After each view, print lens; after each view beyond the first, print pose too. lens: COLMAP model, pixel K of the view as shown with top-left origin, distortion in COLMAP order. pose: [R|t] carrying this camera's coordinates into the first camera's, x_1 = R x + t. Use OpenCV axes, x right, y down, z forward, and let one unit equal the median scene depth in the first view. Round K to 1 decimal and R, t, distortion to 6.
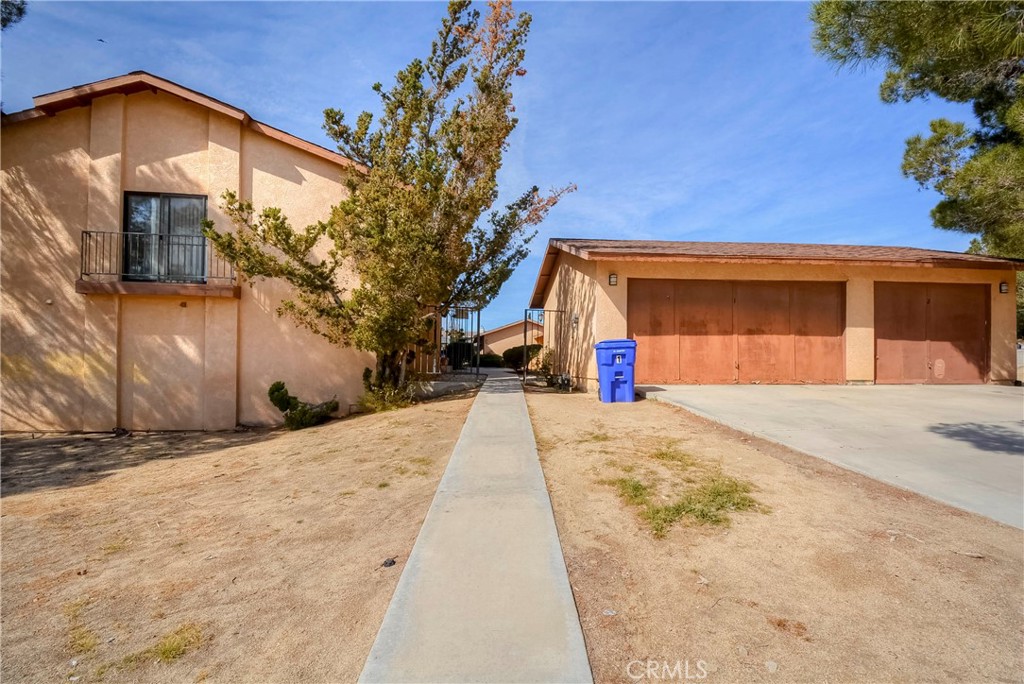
lens RADIAL K [[489.2, 0, 517.3], [0, 489.2, 332.1], [0, 0, 1]] dist [0.000468, -0.018762]
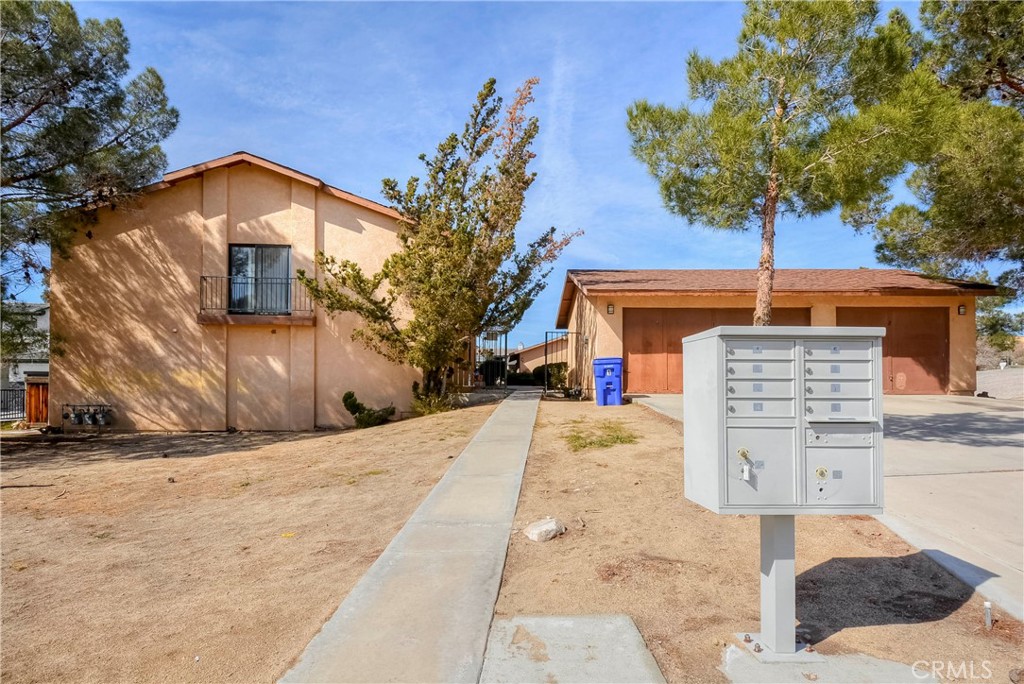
lens RADIAL K [[568.2, 0, 512.0], [0, 568.2, 342.0], [0, 0, 1]] dist [-0.012473, 0.000120]
pose [[0.995859, -0.007485, -0.090599, 0.072006], [0.006410, 0.999906, -0.012156, -0.007525], [0.090681, 0.011525, 0.995813, -0.435329]]
